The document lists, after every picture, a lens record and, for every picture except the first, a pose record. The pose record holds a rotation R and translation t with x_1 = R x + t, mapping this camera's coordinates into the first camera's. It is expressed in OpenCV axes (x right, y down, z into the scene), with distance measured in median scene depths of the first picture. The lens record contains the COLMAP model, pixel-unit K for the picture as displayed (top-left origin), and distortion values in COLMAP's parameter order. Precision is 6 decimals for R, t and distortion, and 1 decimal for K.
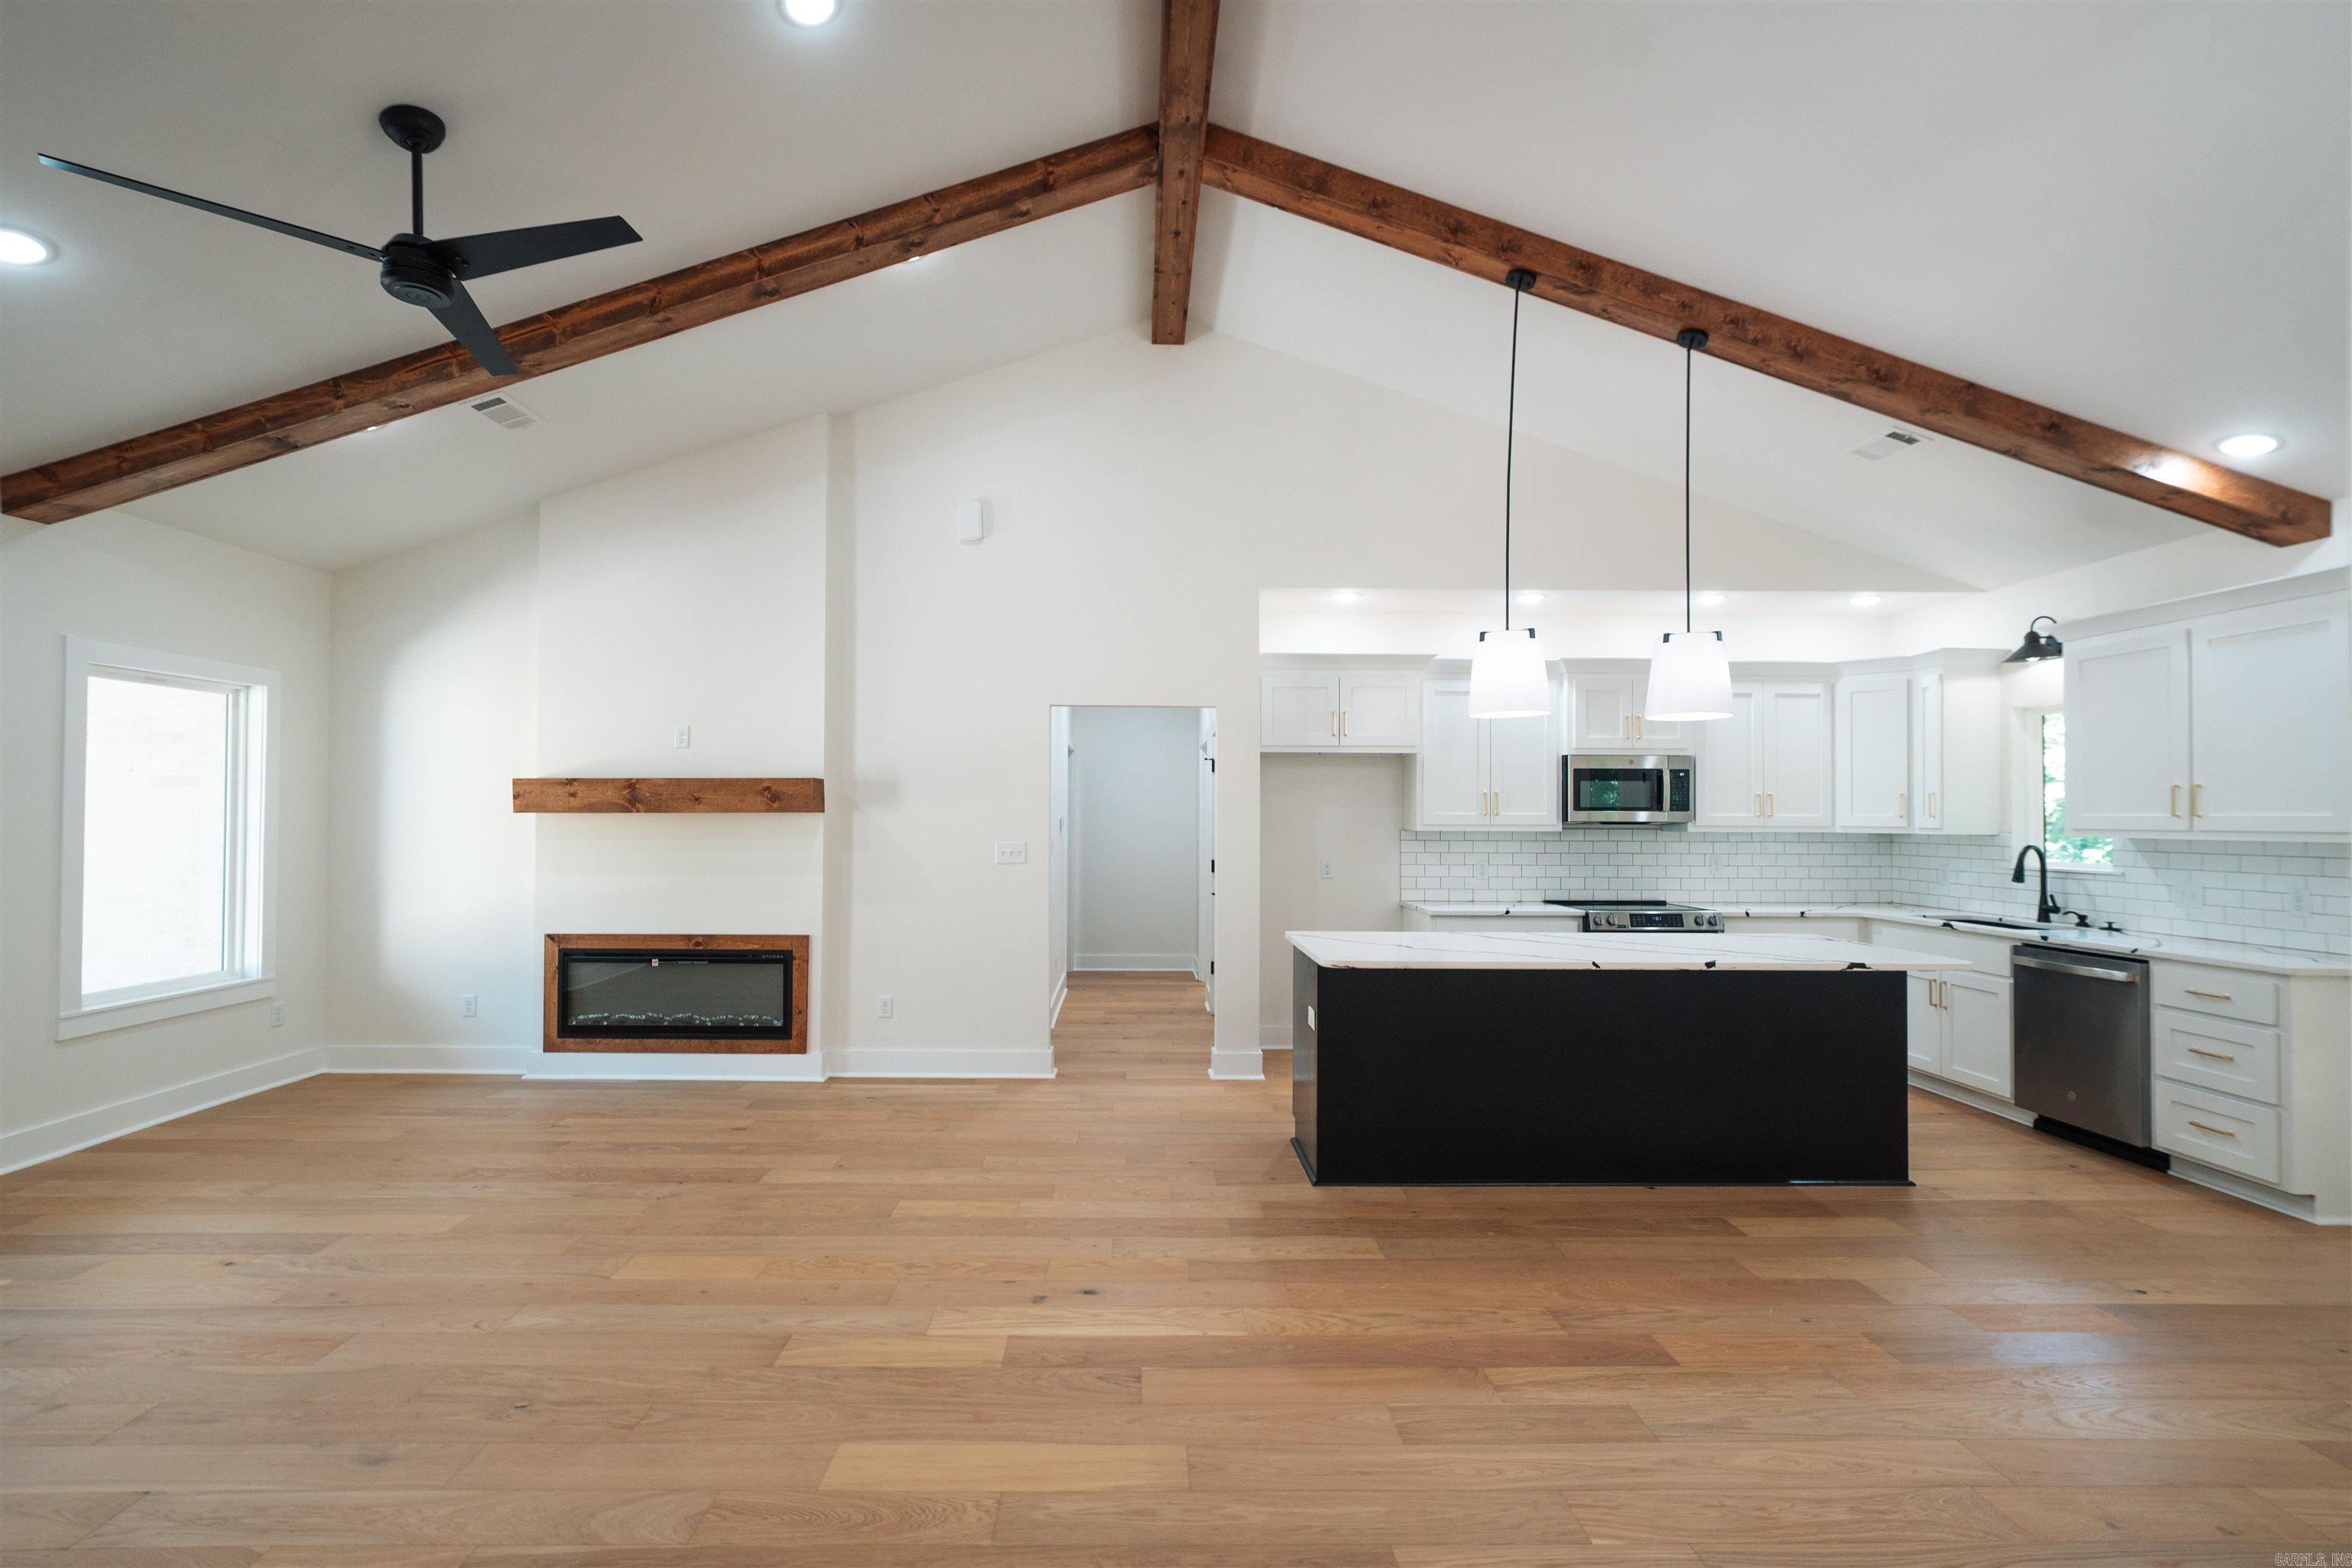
lens RADIAL K [[1019.3, 0, 1170.9], [0, 1019.3, 792.8], [0, 0, 1]] dist [-0.004094, 0.001563]
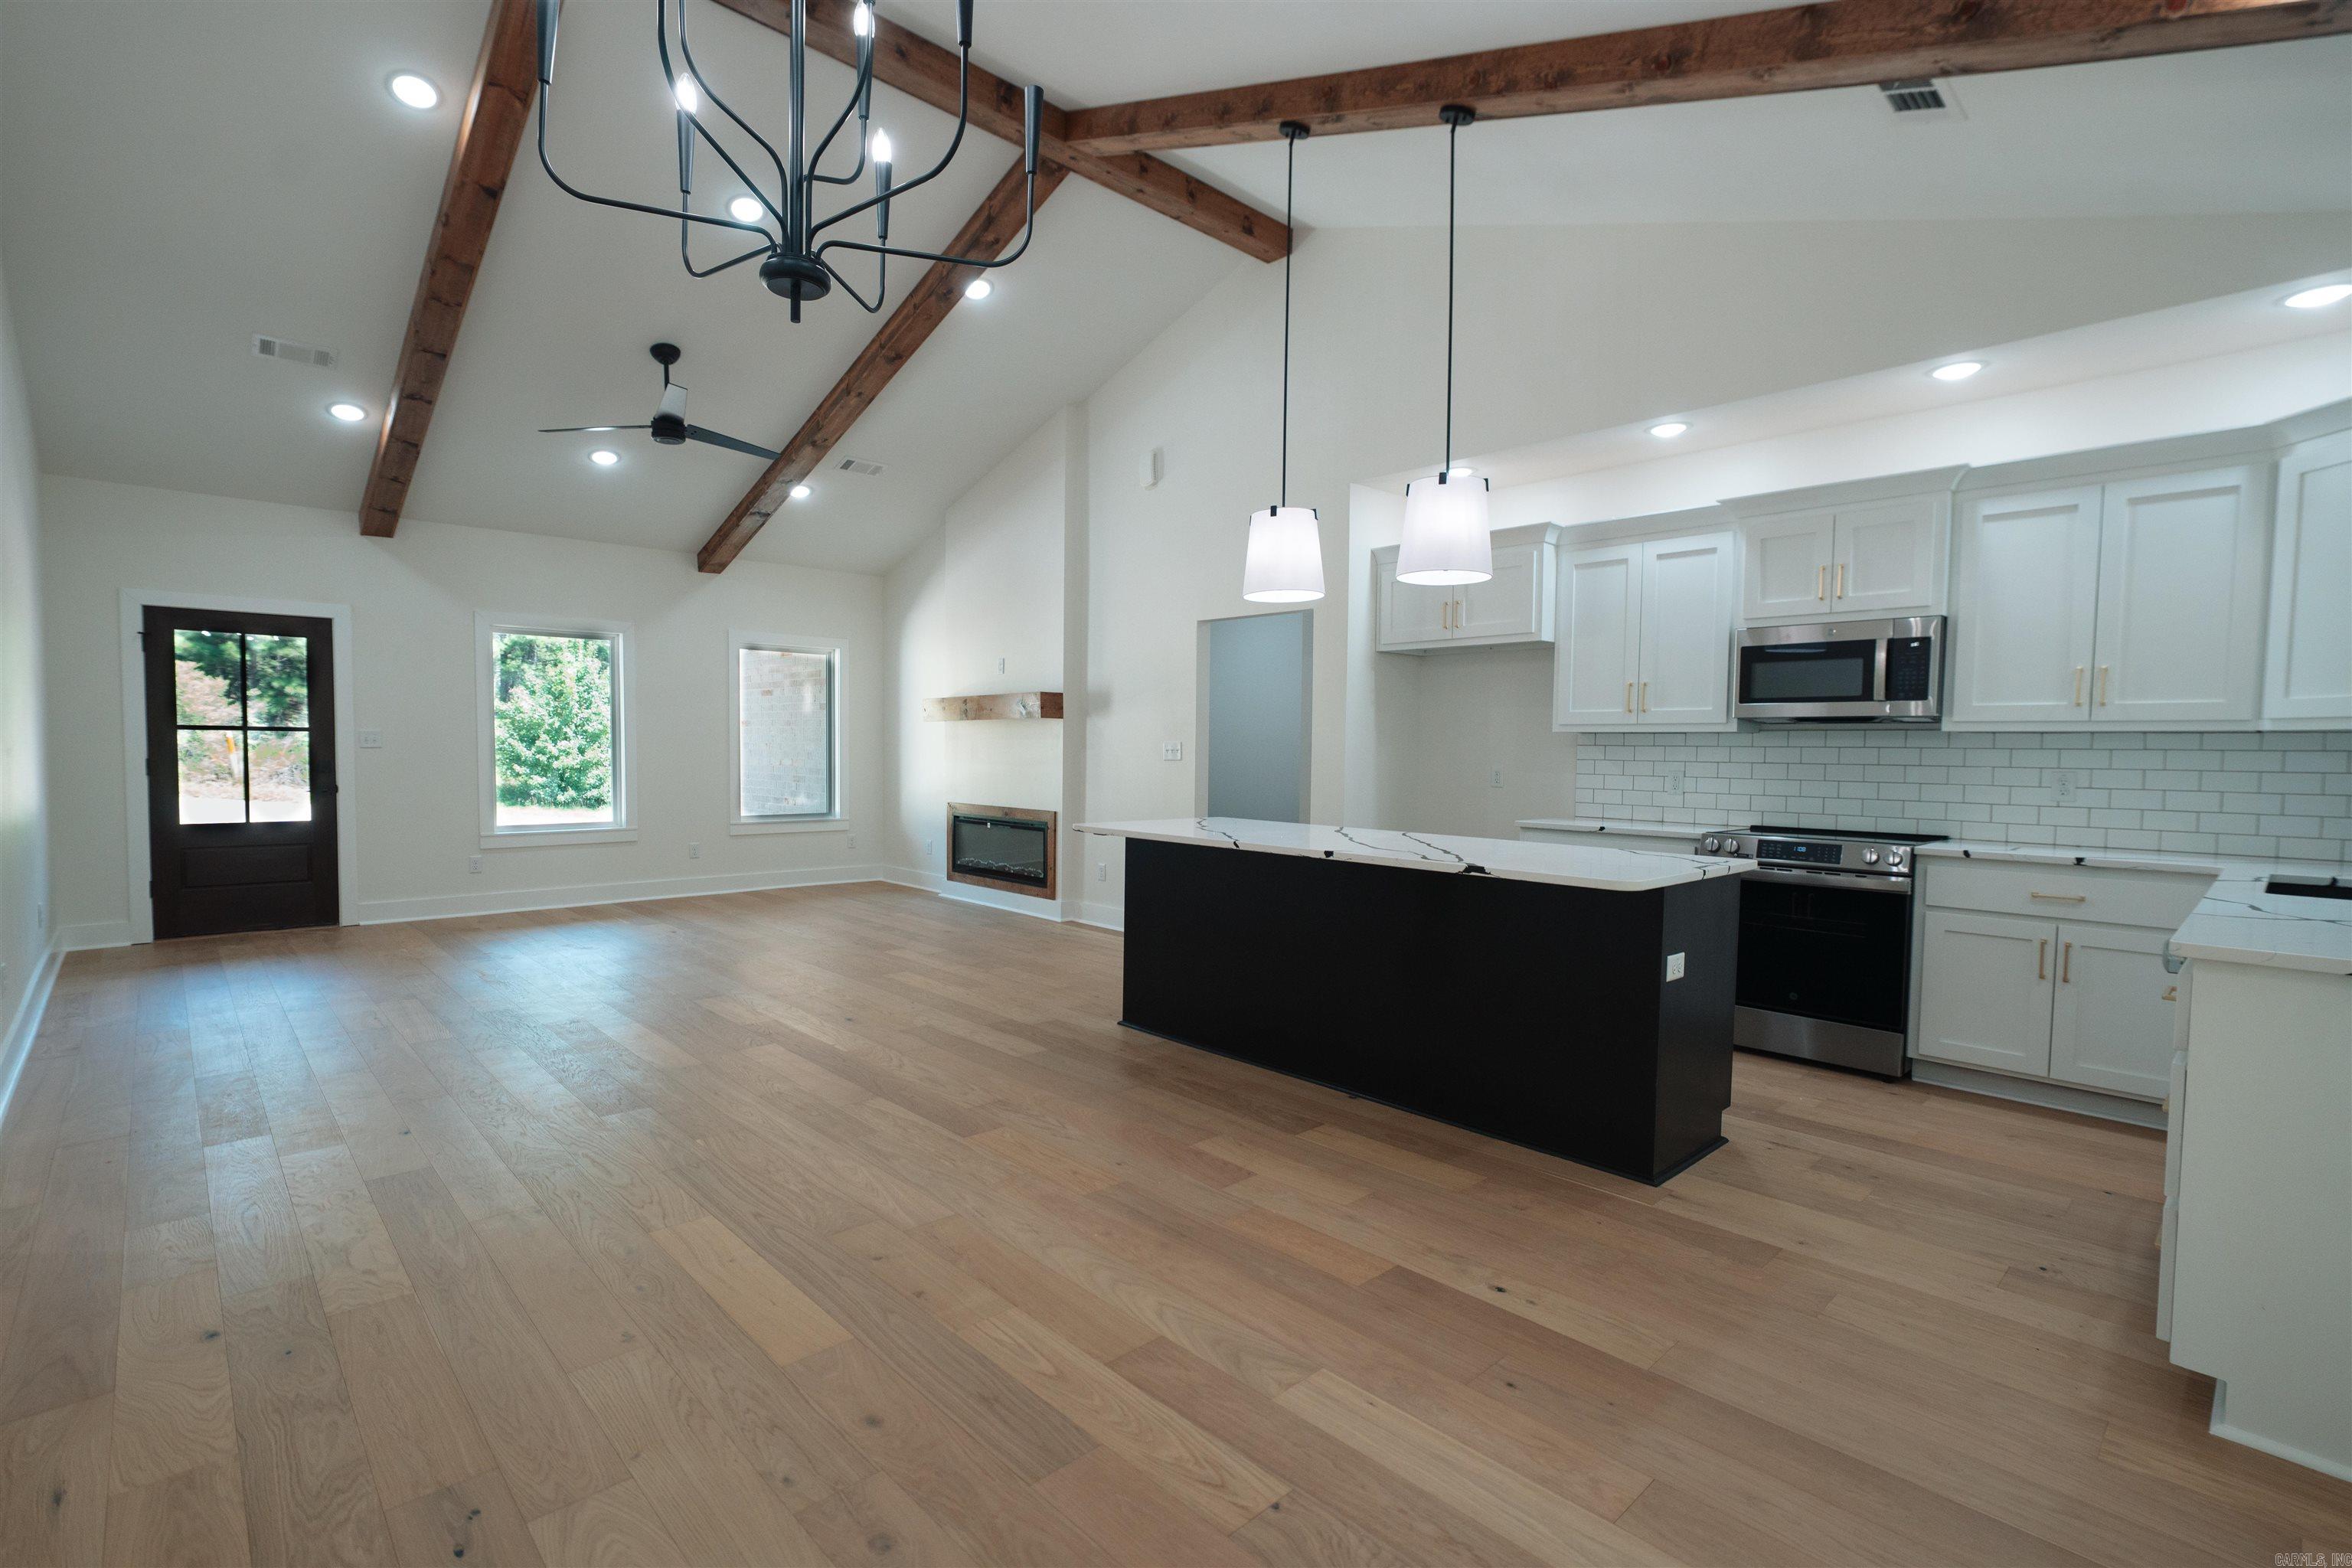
lens RADIAL K [[1096.9, 0, 1161.0], [0, 1096.9, 795.5], [0, 0, 1]] dist [-0.004168, -0.000033]
pose [[0.661429, 0.035363, -0.749173, 0.835728], [0.008217, 0.998486, 0.054386, 0.044128], [0.749962, -0.042128, 0.660138, 0.169433]]
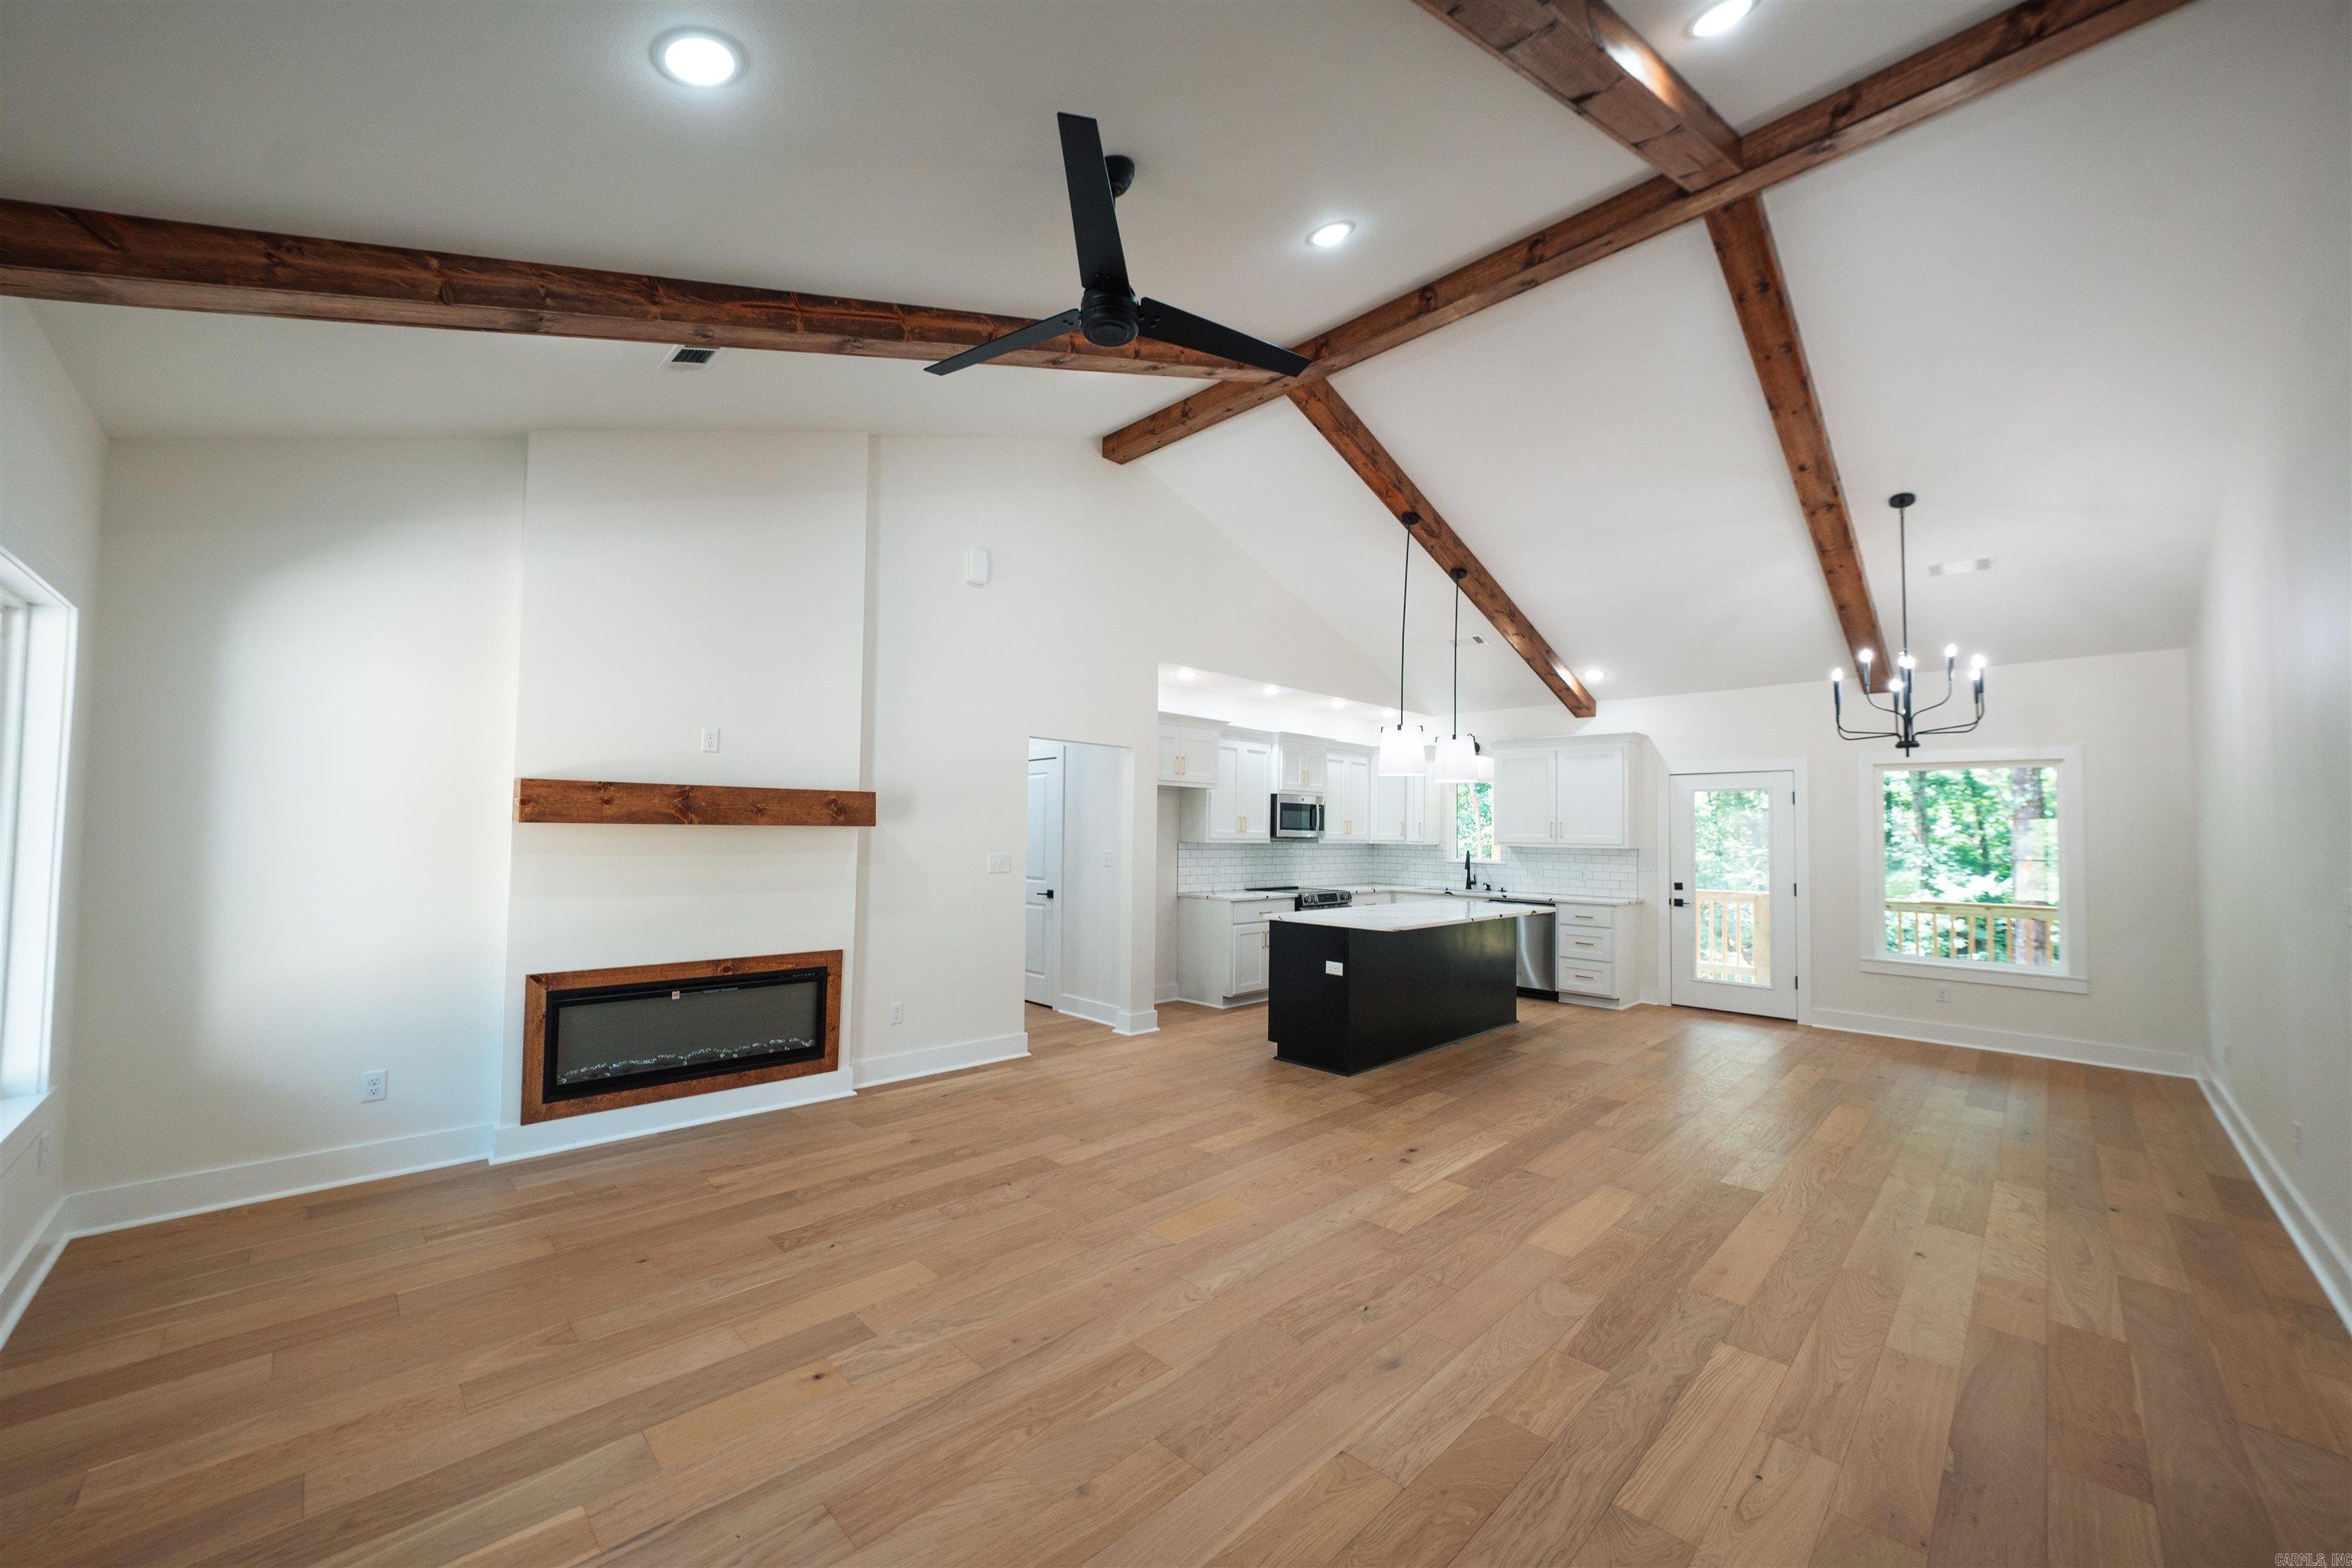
lens RADIAL K [[860.8, 0, 1166.4], [0, 860.8, 793.1], [0, 0, 1]] dist [-0.013598, 0.000588]
pose [[0.734405, 0.038014, 0.677646, -0.725434], [-0.028998, 0.999276, -0.024629, -0.000999], [-0.678092, -0.001562, 0.734976, 0.179639]]
